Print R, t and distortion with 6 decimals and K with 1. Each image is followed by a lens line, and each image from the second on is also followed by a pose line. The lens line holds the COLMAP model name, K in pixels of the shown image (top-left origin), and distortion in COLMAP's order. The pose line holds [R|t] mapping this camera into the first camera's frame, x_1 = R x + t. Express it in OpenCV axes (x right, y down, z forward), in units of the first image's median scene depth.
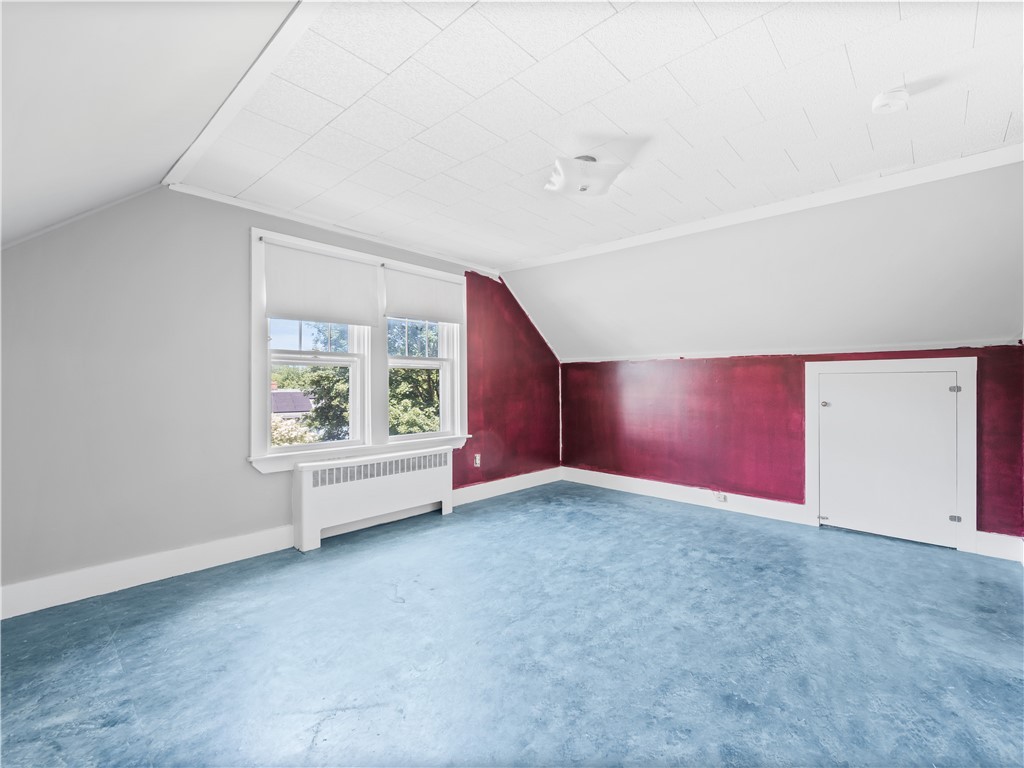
lens RADIAL K [[454.5, 0, 512.0], [0, 454.5, 384.0], [0, 0, 1]] dist [0.000421, -0.000202]
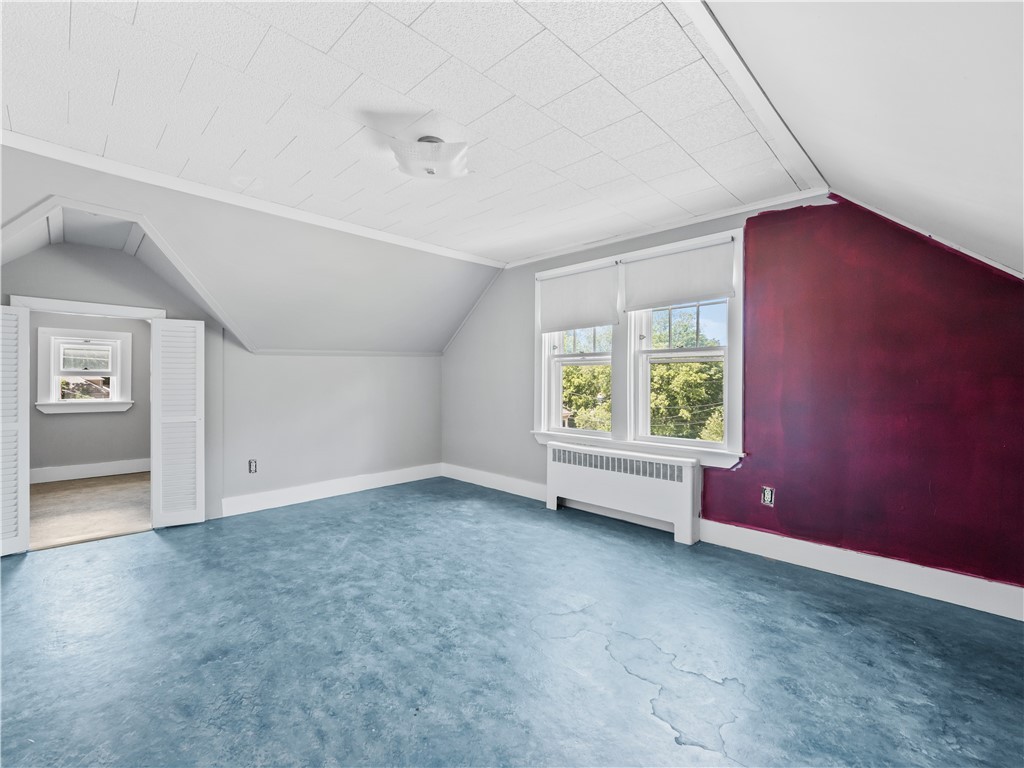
lens RADIAL K [[455.4, 0, 516.9], [0, 455.4, 380.6], [0, 0, 1]] dist [-0.000121, 0.000419]
pose [[-0.028767, -0.001369, -0.999585, 0.874926], [0.000347, 0.999999, -0.001380, 0.001925], [0.999586, -0.000386, -0.028767, 0.963854]]
